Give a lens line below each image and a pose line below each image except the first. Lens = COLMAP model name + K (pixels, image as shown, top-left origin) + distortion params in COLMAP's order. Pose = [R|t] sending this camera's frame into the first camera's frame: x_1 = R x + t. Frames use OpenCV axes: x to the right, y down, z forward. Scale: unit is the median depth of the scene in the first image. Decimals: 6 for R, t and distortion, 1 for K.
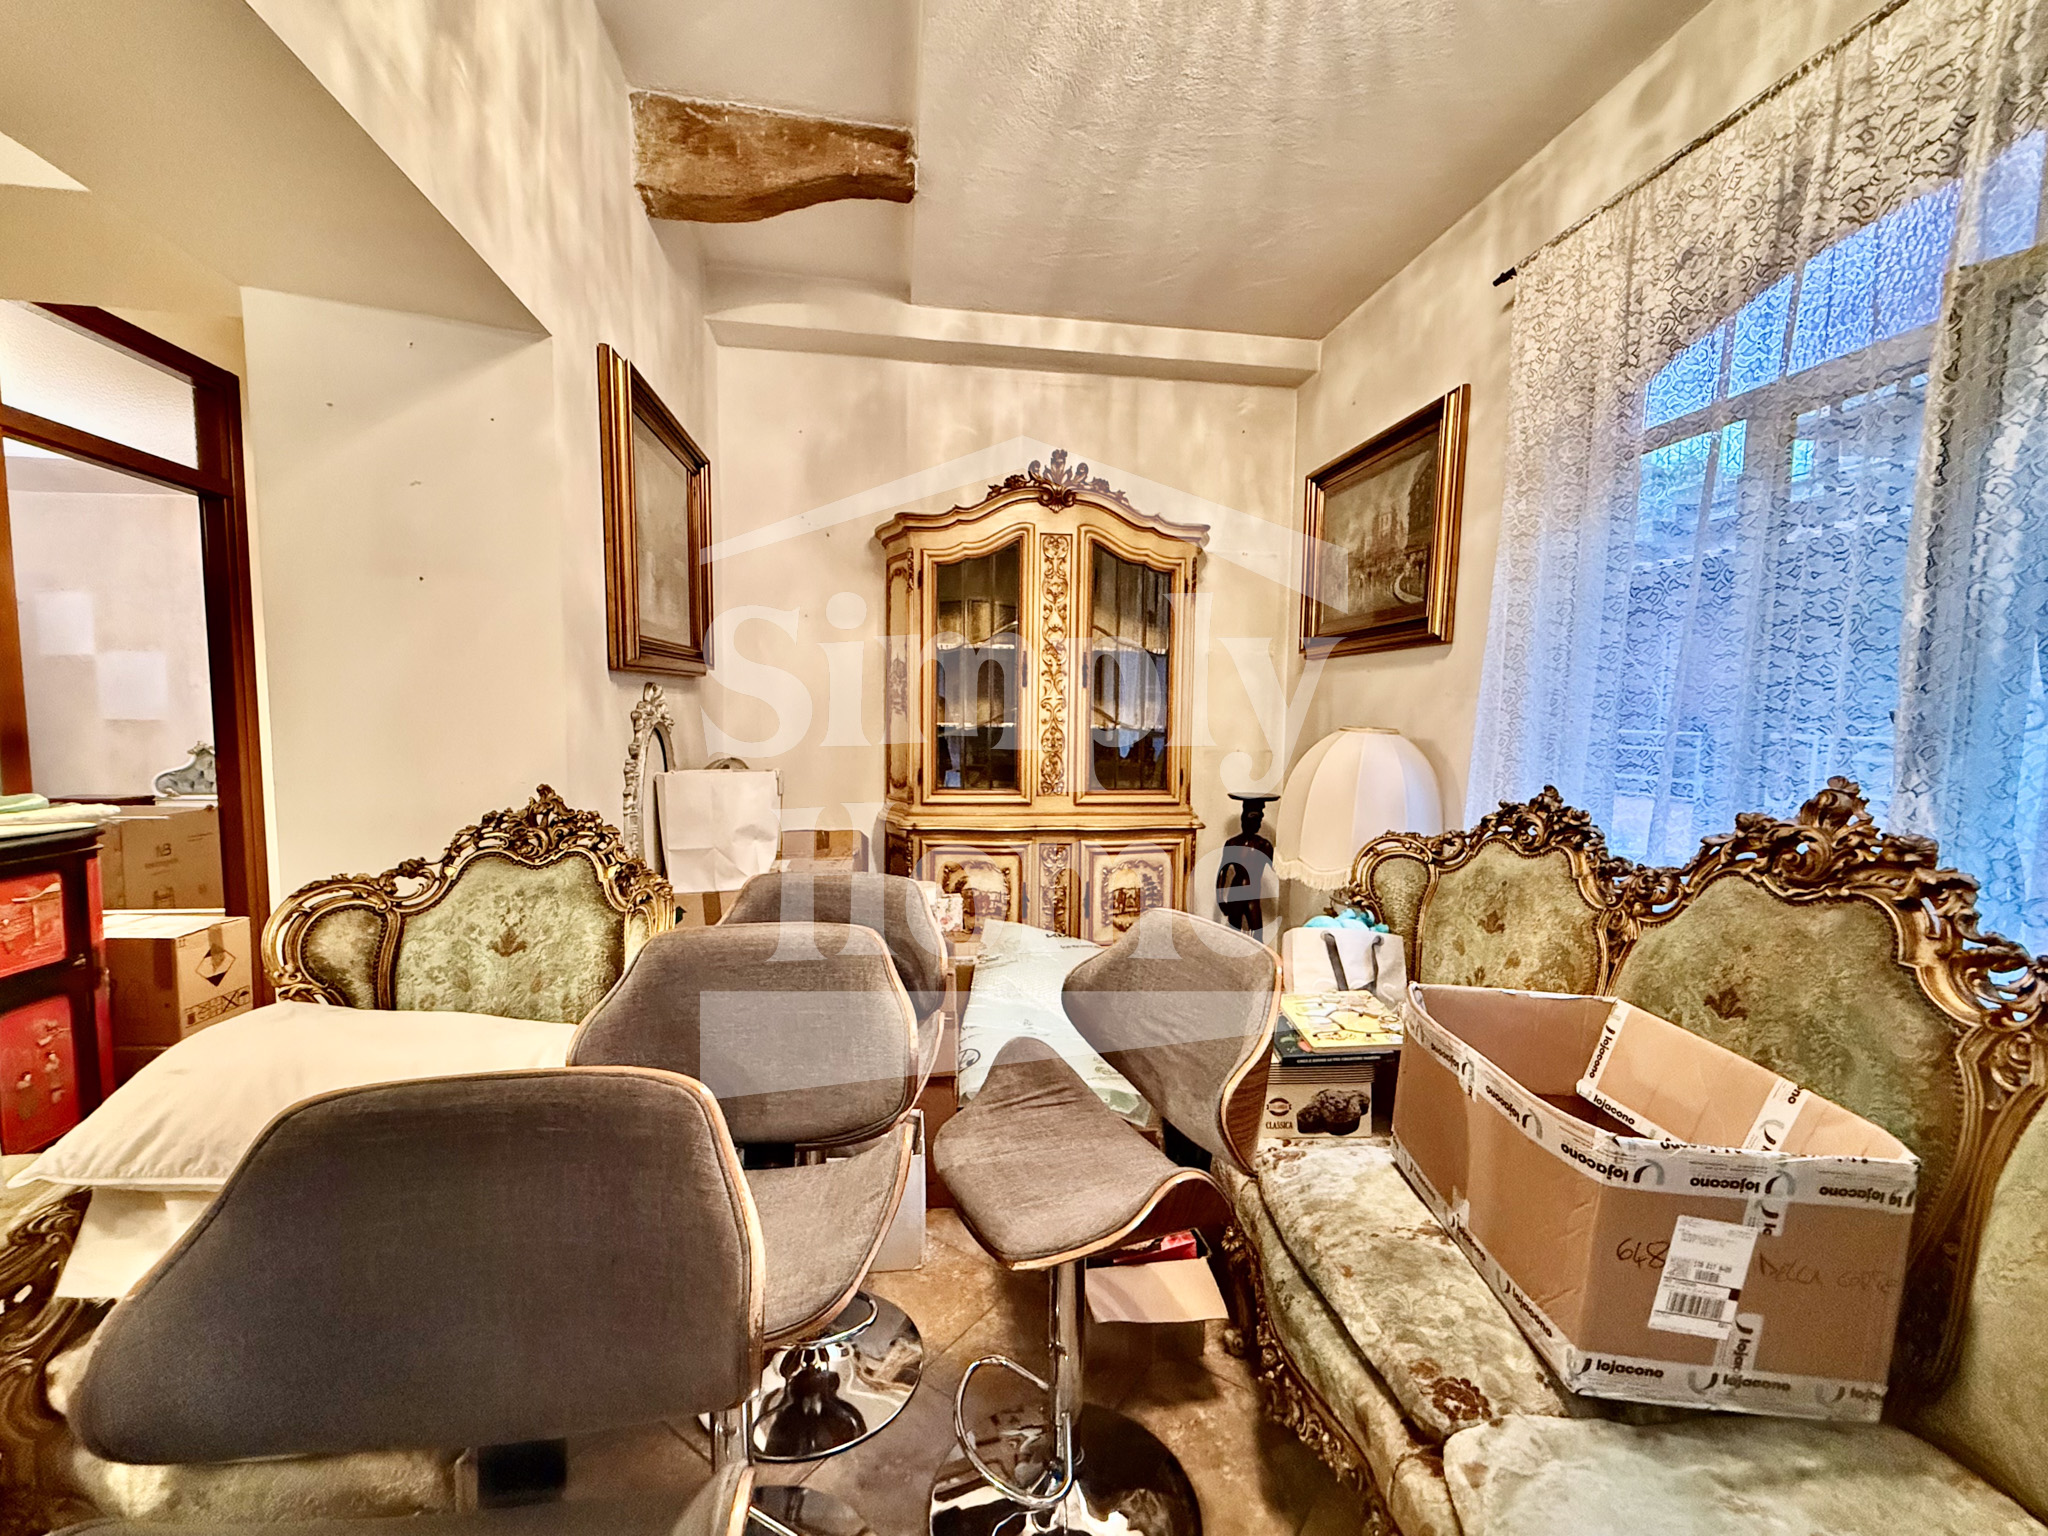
lens RADIAL K [[871.7, 0, 1018.8], [0, 871.7, 776.0], [0, 0, 1]] dist [-0.002721, -0.000010]
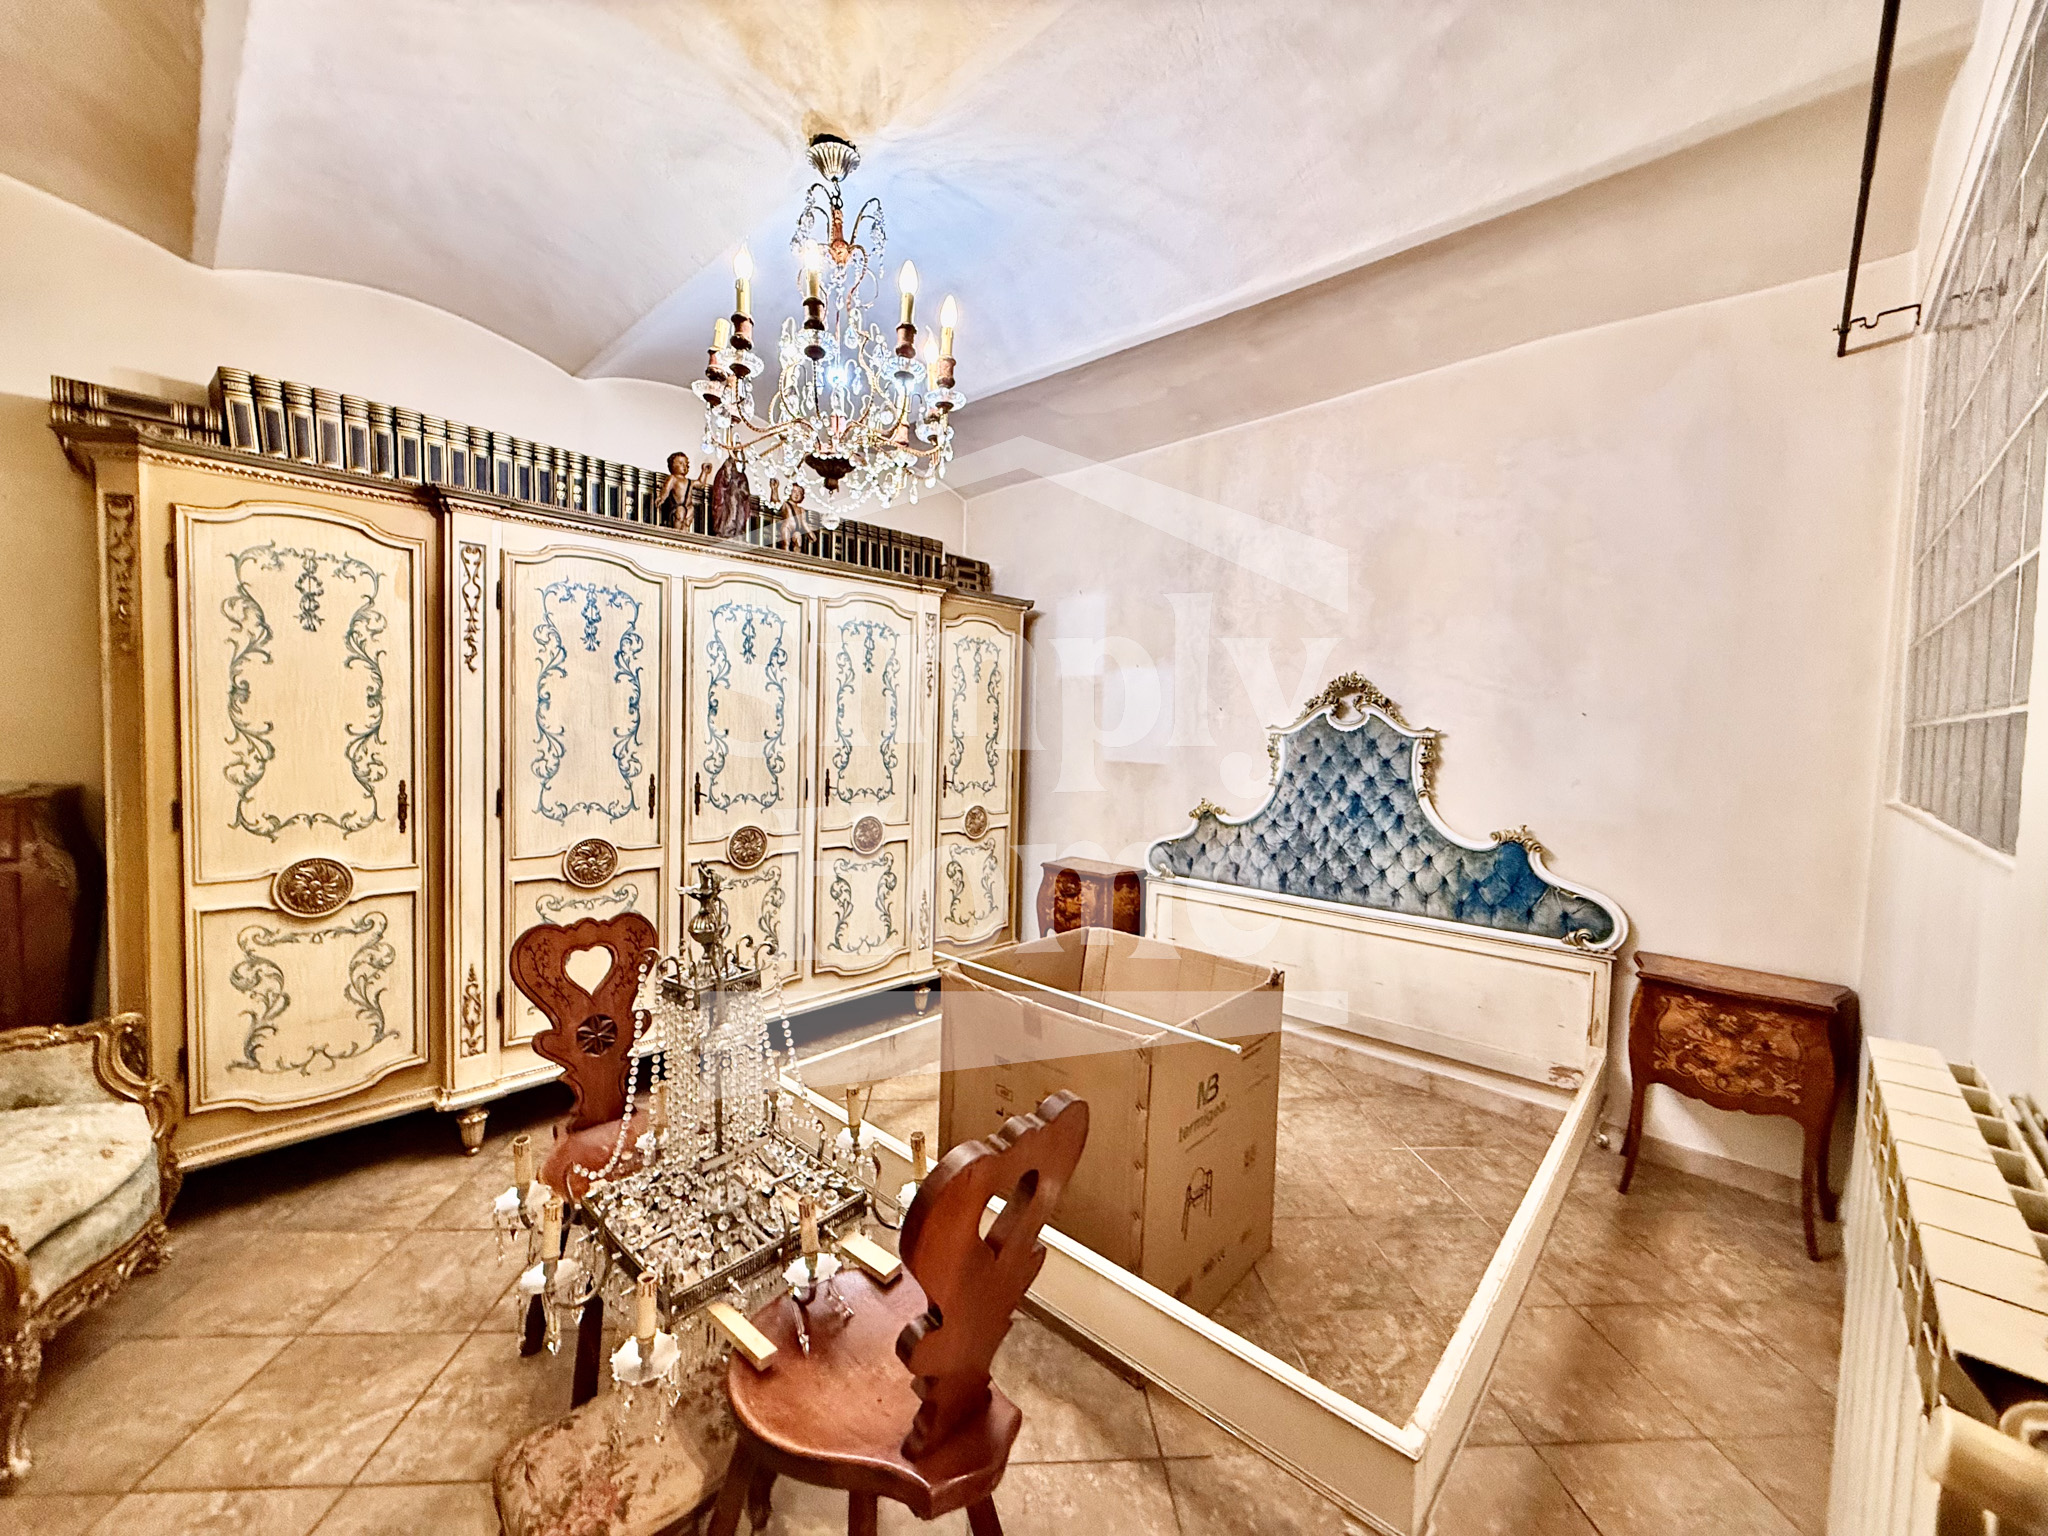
lens RADIAL K [[816.0, 0, 1028.9], [0, 816.0, 759.6], [0, 0, 1]] dist [-0.002746, 0.000207]
pose [[0.645305, 0.040963, -0.762826, -1.352674], [-0.077875, 0.996887, -0.012345, -0.125563], [0.759945, 0.067371, 0.646486, 1.206180]]
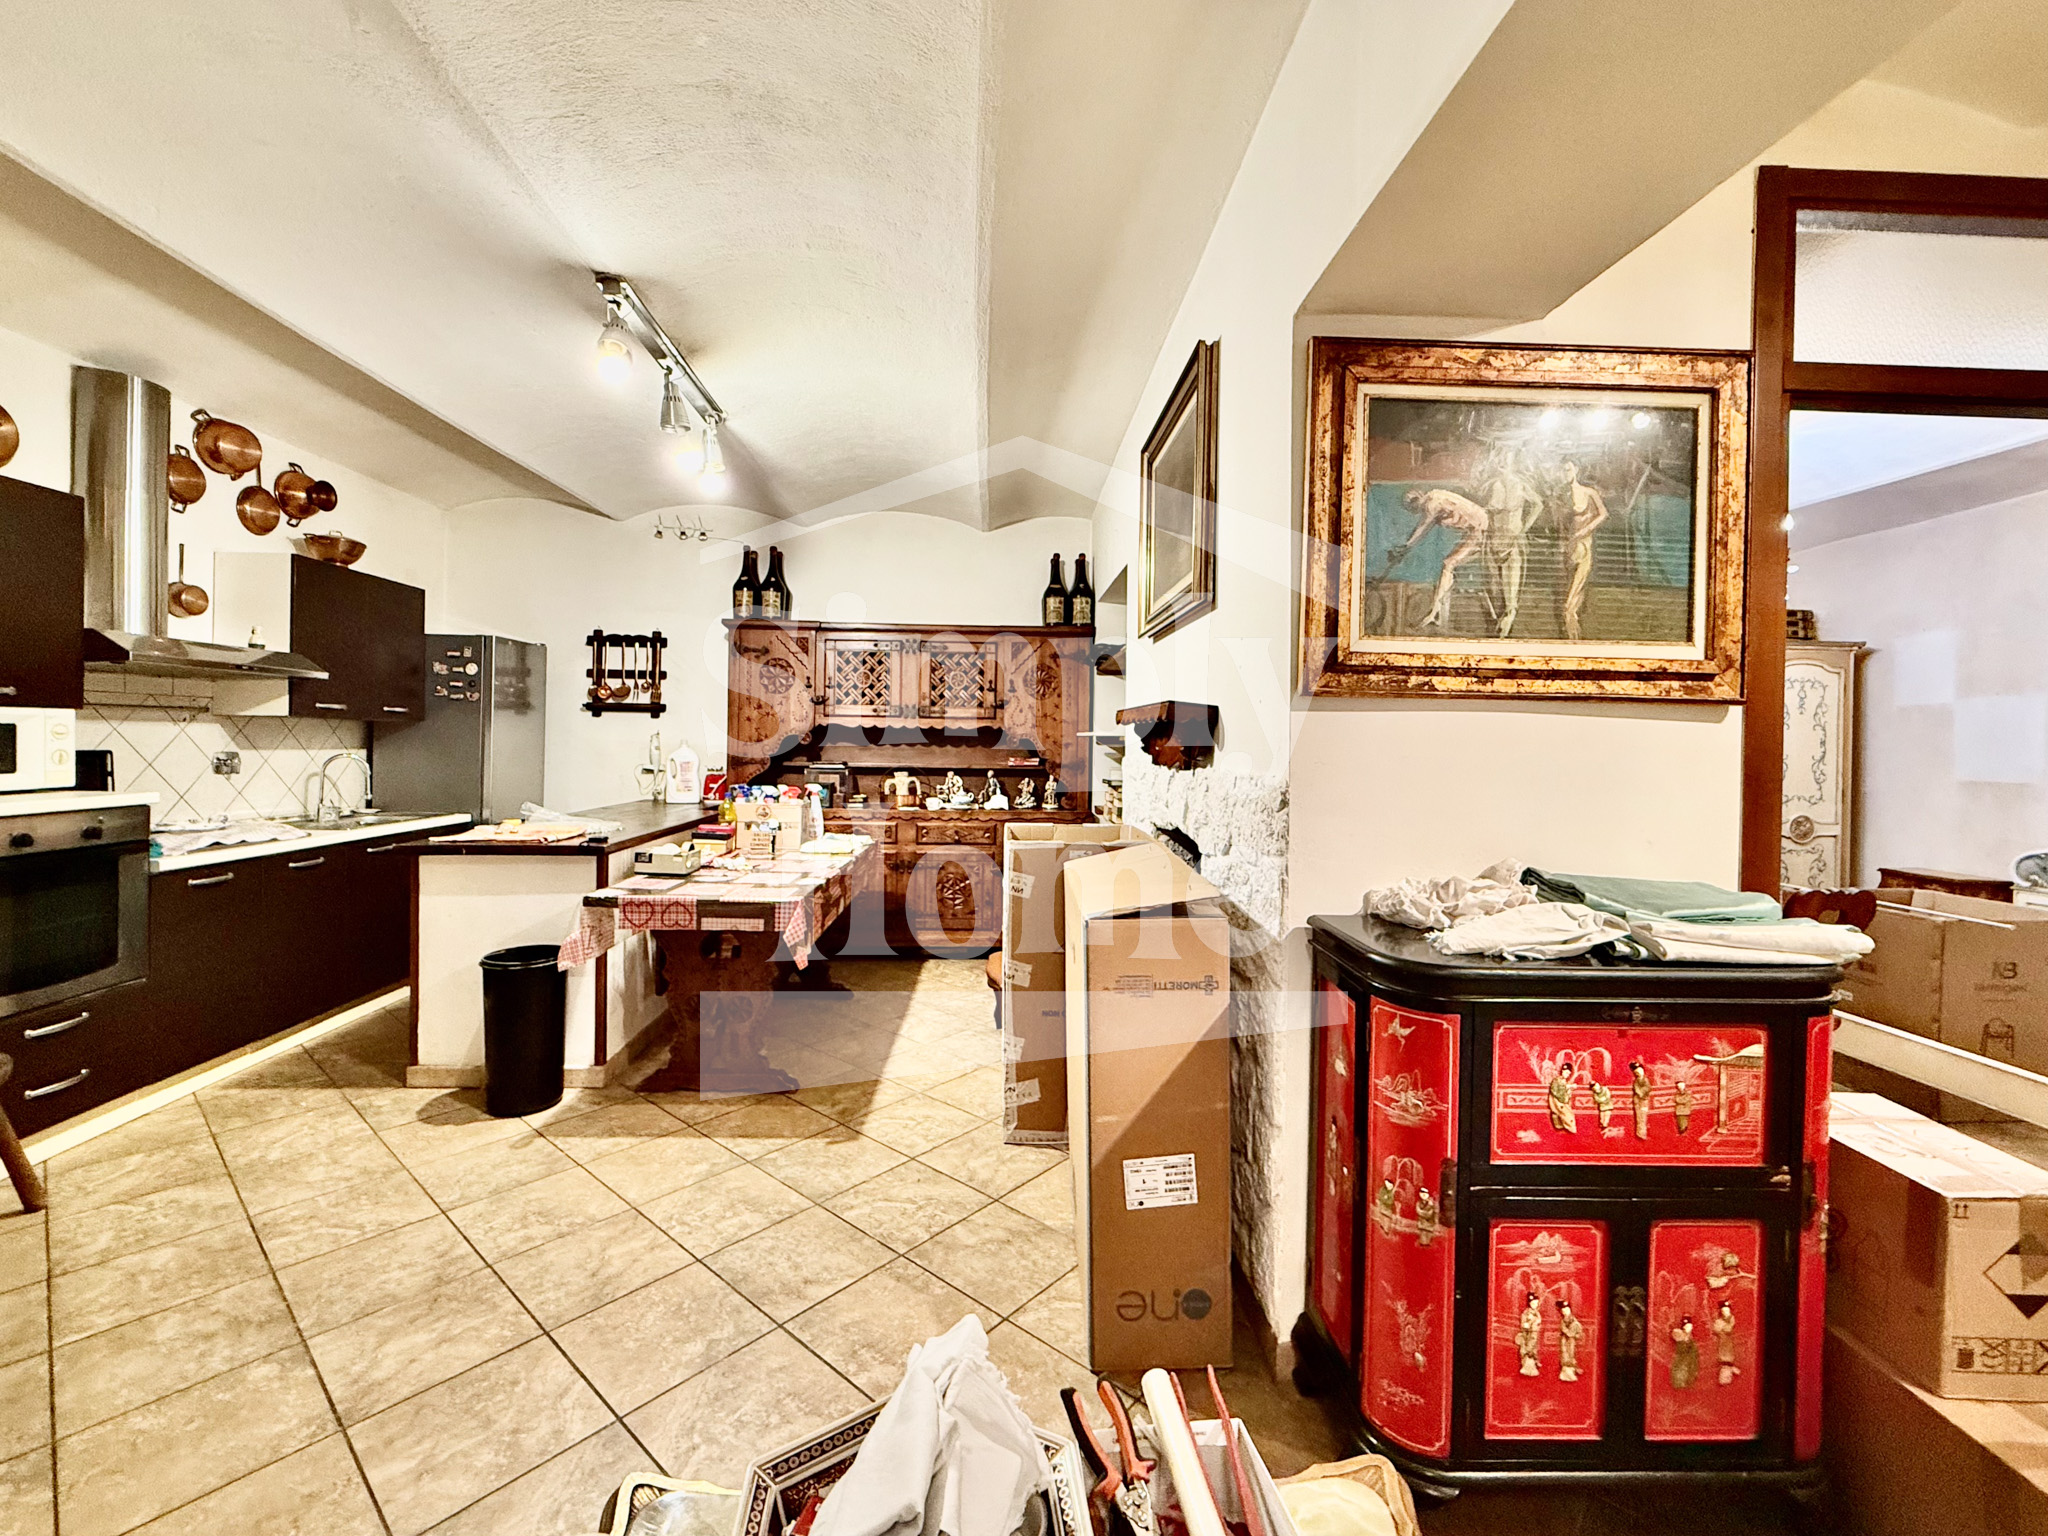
lens RADIAL K [[867.5, 0, 1020.7], [0, 867.5, 740.8], [0, 0, 1]] dist [-0.001165, -0.000247]
pose [[-0.085876, -0.008571, -0.996269, -0.396523], [-0.091858, 0.995772, -0.000649, -0.048997], [0.992062, 0.091460, -0.086300, 0.467162]]
